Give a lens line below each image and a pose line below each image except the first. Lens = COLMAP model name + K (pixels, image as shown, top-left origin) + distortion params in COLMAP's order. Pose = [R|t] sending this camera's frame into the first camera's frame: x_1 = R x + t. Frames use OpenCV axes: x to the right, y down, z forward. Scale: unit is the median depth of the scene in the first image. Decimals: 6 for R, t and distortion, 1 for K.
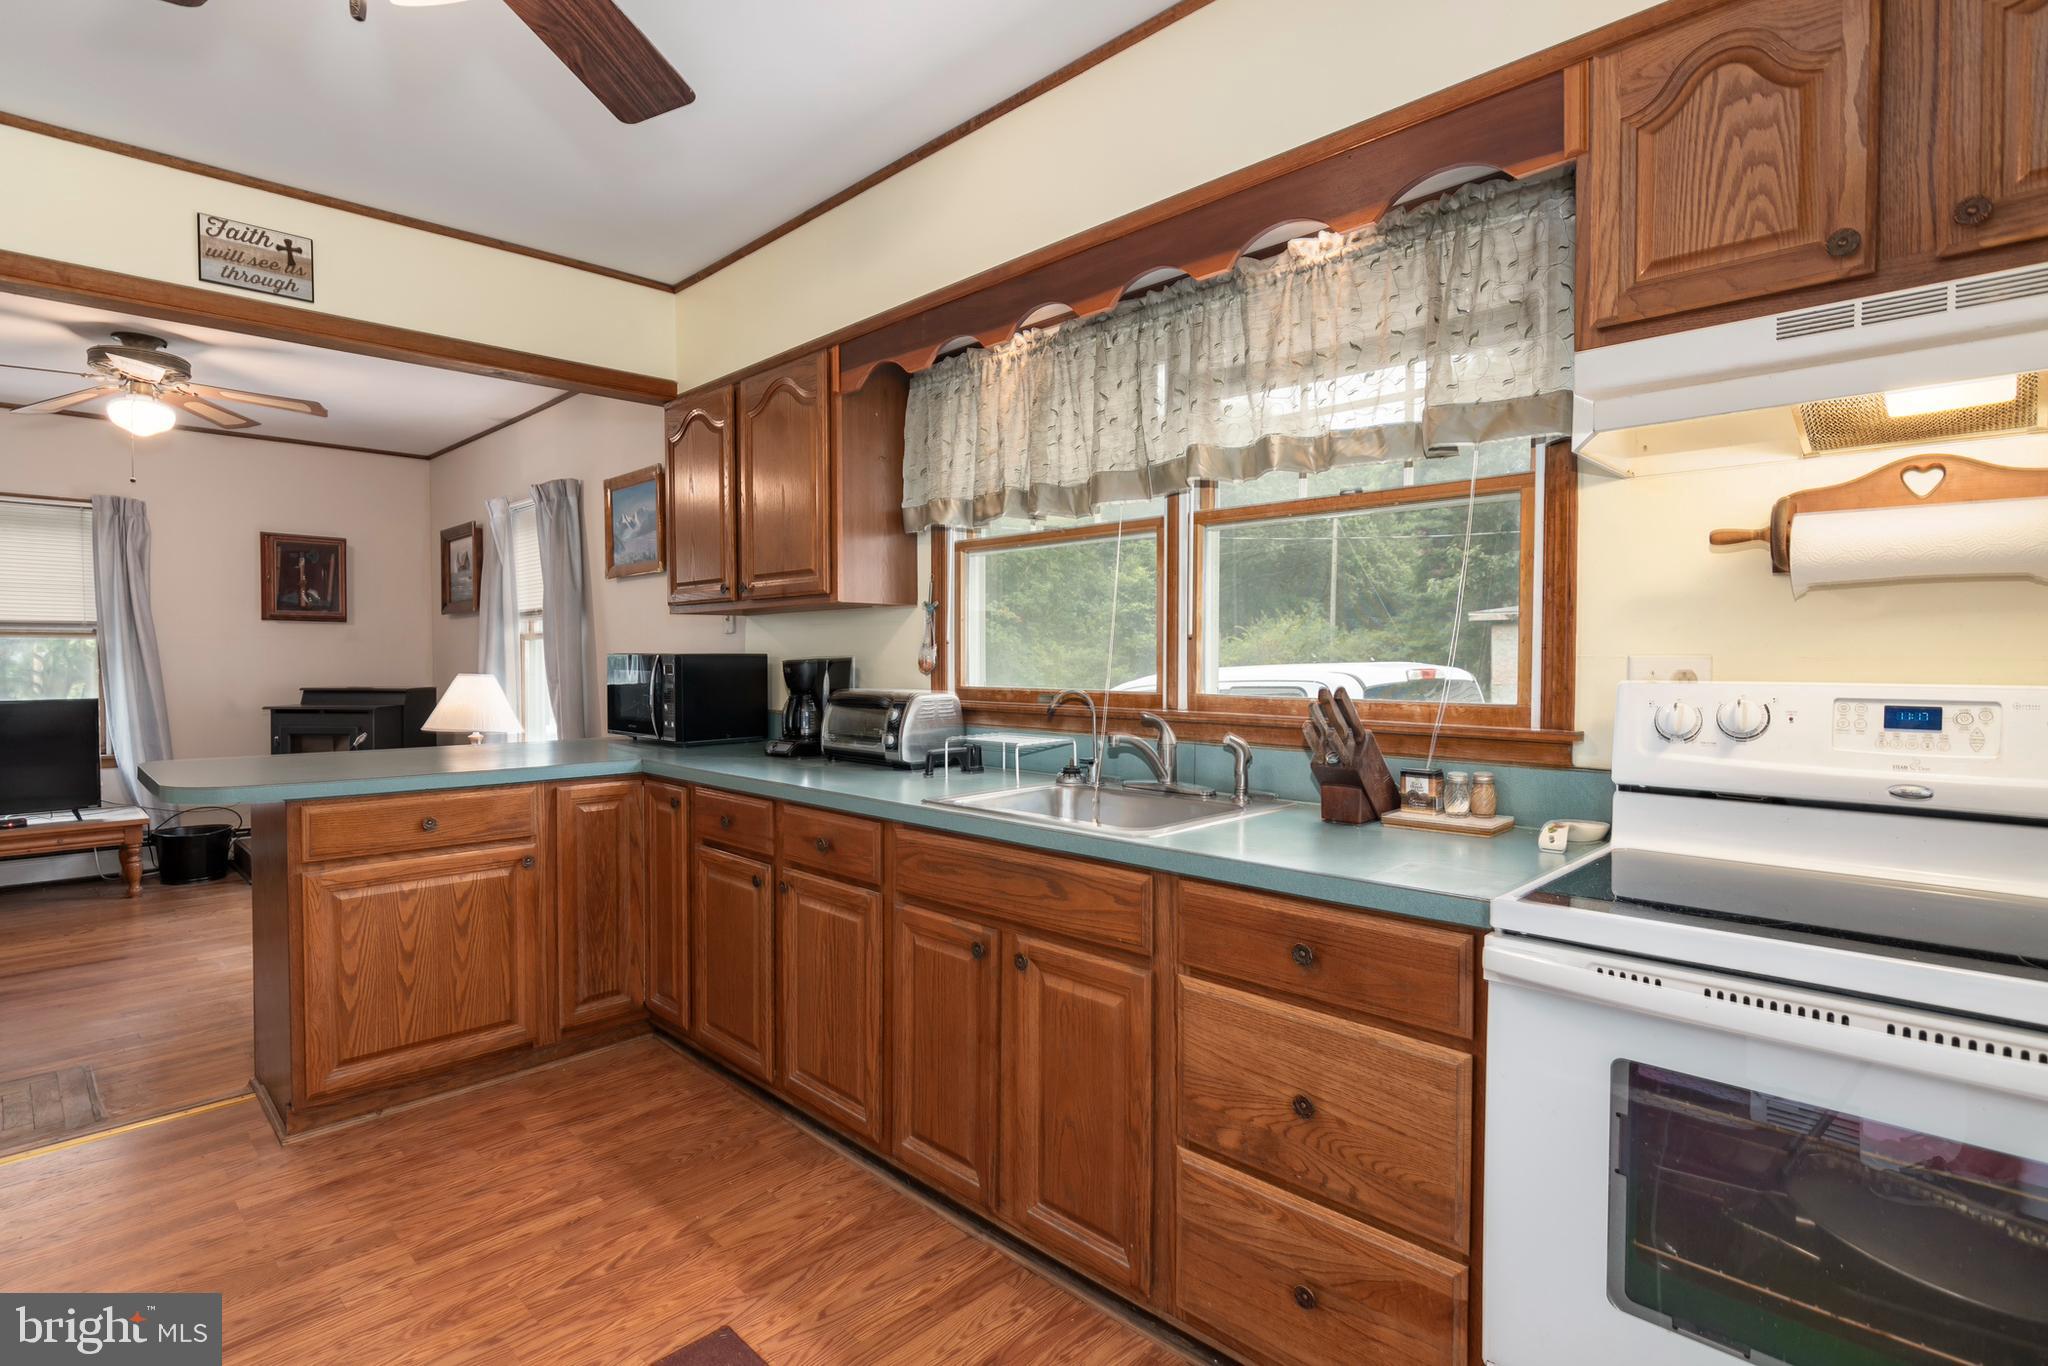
lens RADIAL K [[996.2, 0, 1019.5], [0, 996.2, 672.5], [0, 0, 1]] dist [0.001094, -0.002499]
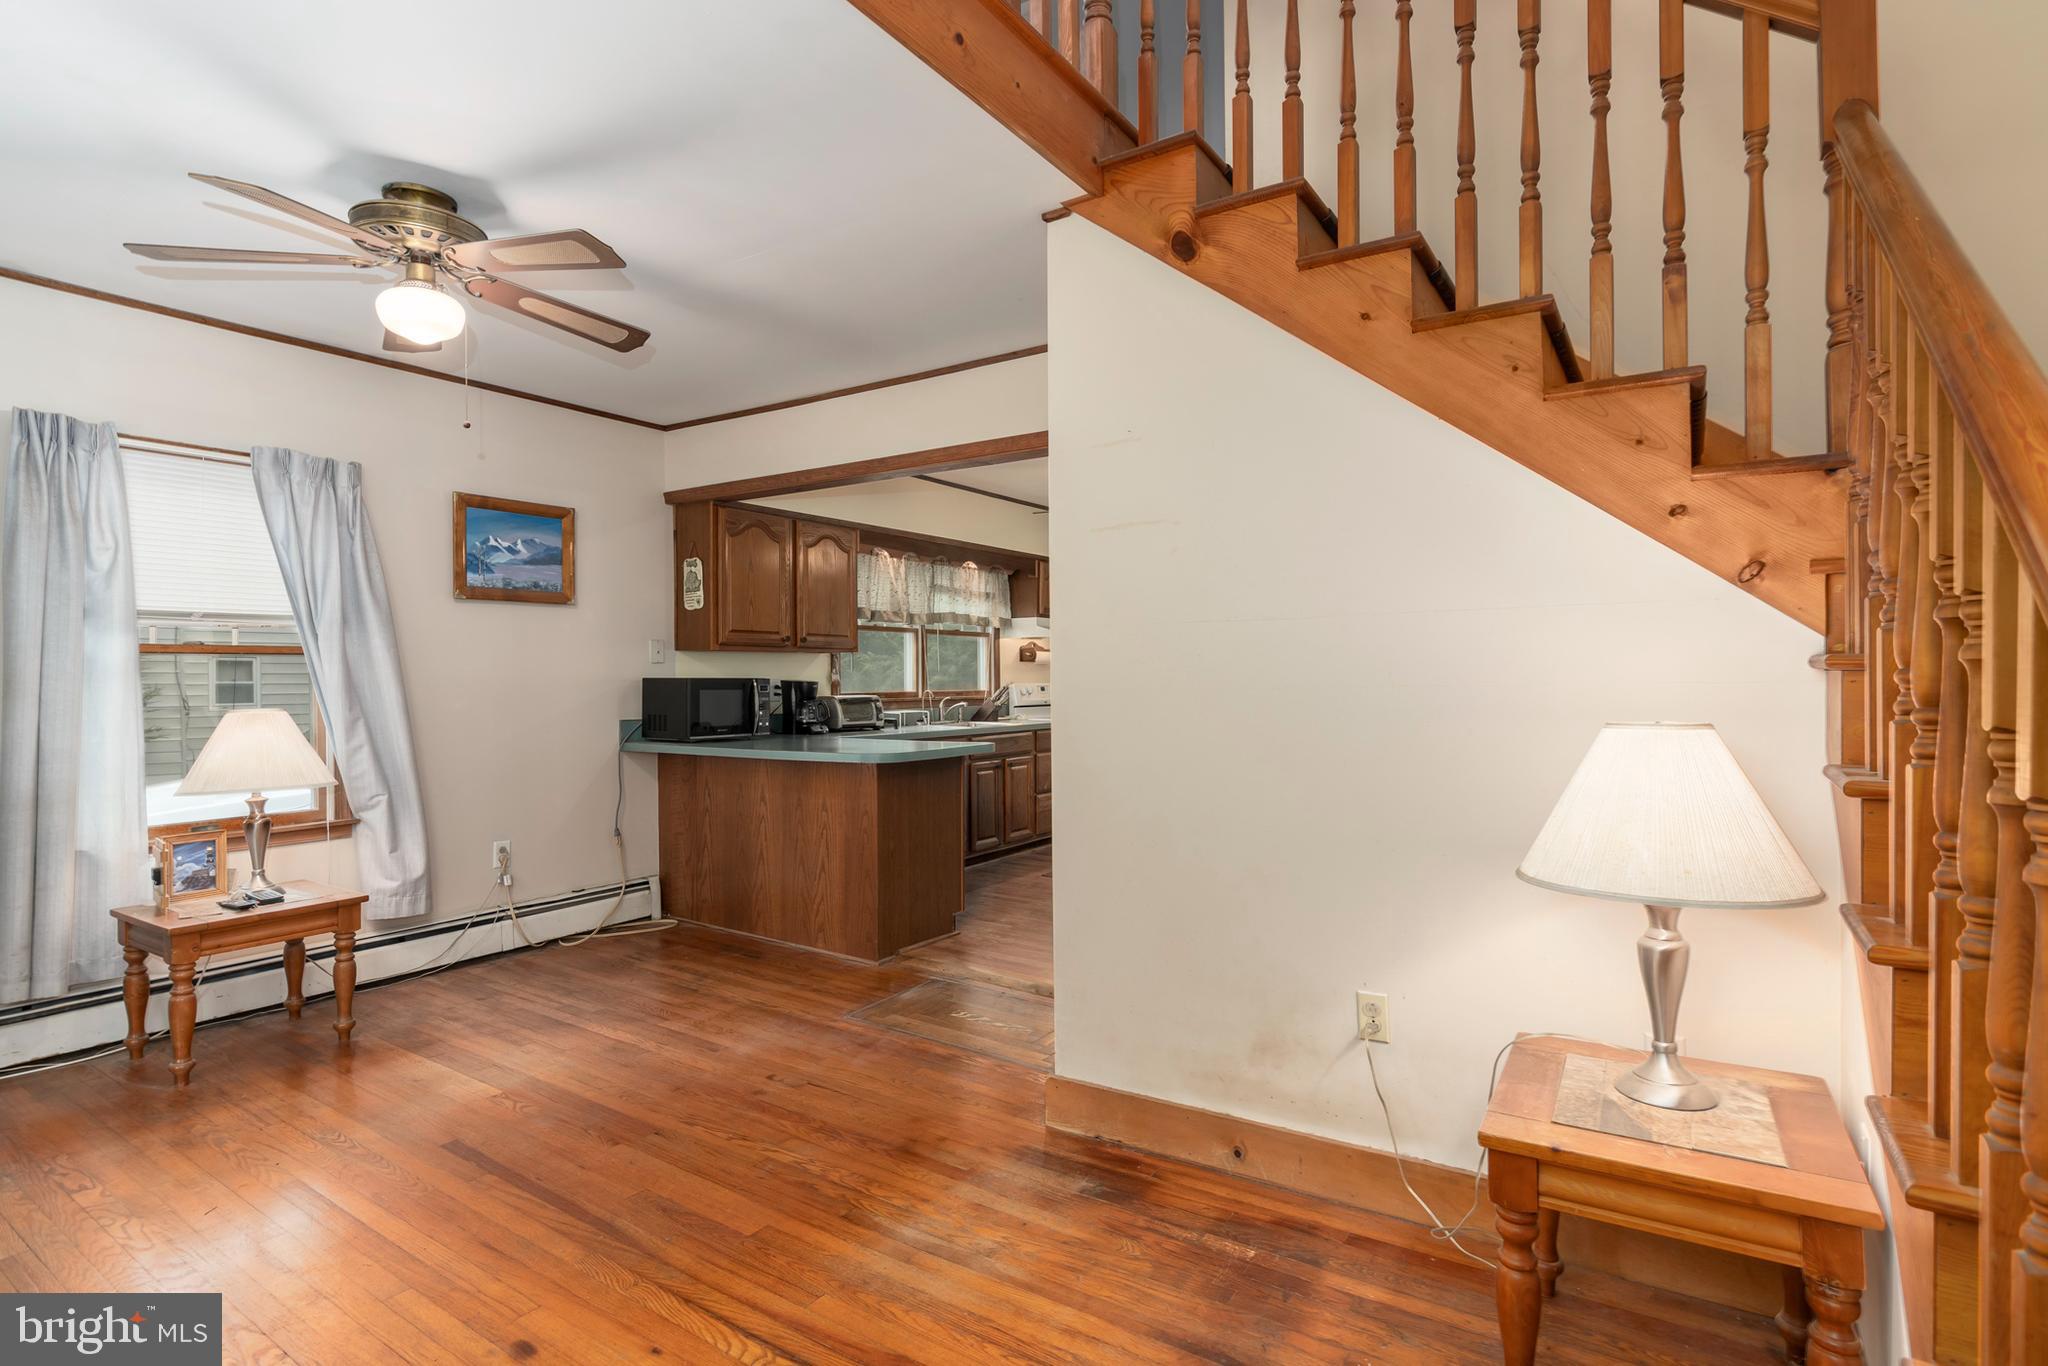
lens RADIAL K [[996.2, 0, 1043.5], [0, 996.2, 677.6], [0, 0, 1]] dist [0.001094, -0.002499]
pose [[-0.204326, 0.001717, 0.978901, -2.561536], [0.021444, 0.999766, 0.002722, -0.018482], [-0.978668, 0.021548, -0.204315, 1.177797]]
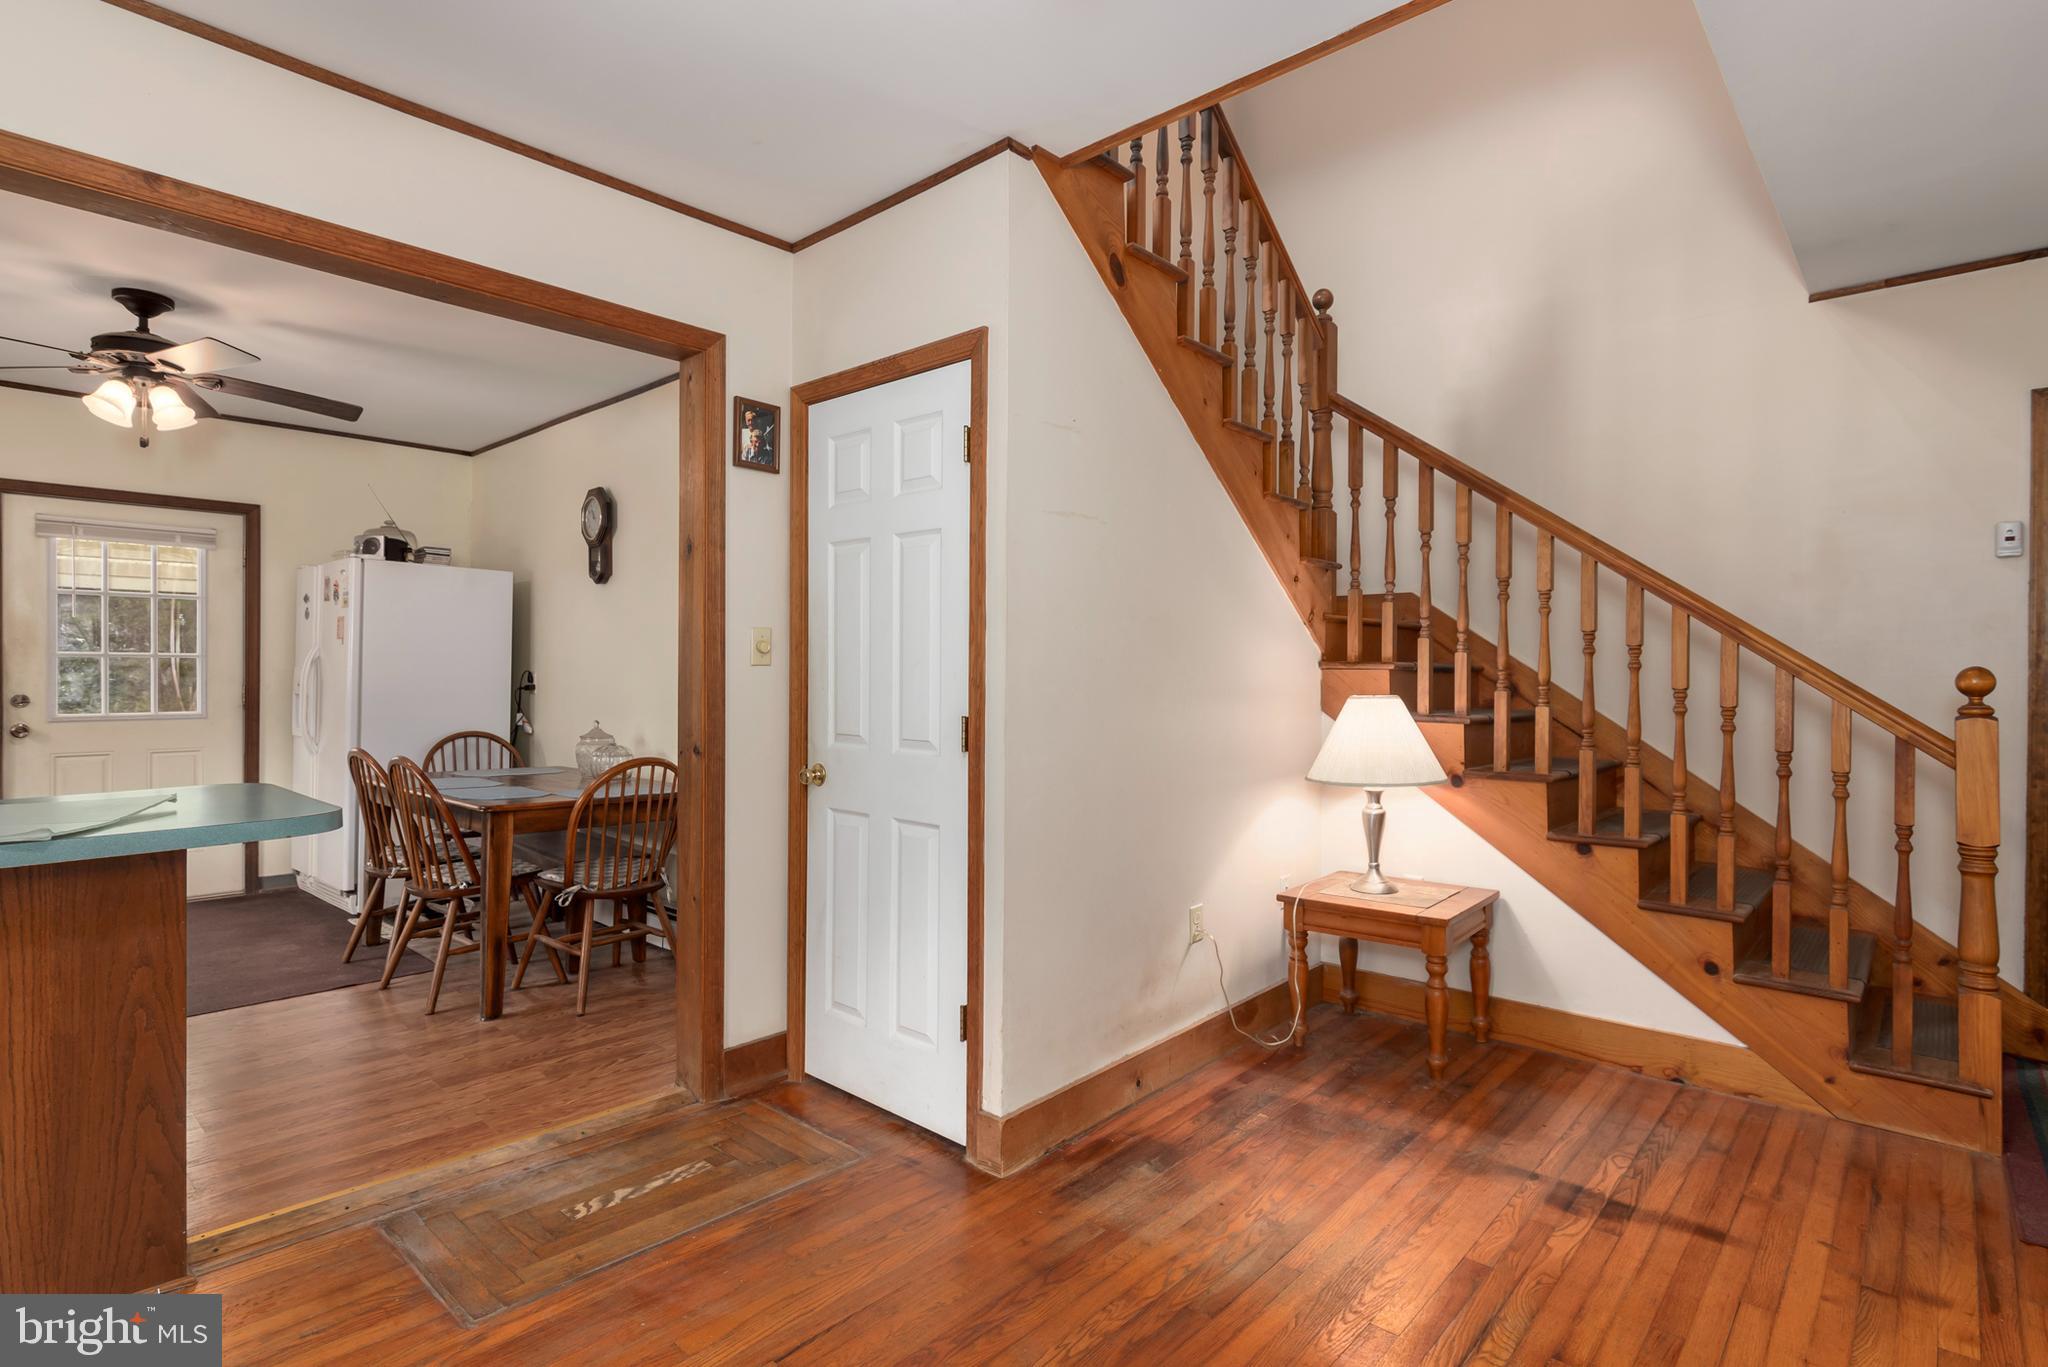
lens RADIAL K [[996.2, 0, 1031.9], [0, 996.2, 678.0], [0, 0, 1]] dist [0.001094, -0.002499]
pose [[-0.998872, -0.005124, -0.047199, -1.476222], [-0.006048, 0.999792, 0.019453, -0.022562], [0.047090, 0.019717, -0.998696, 1.904506]]
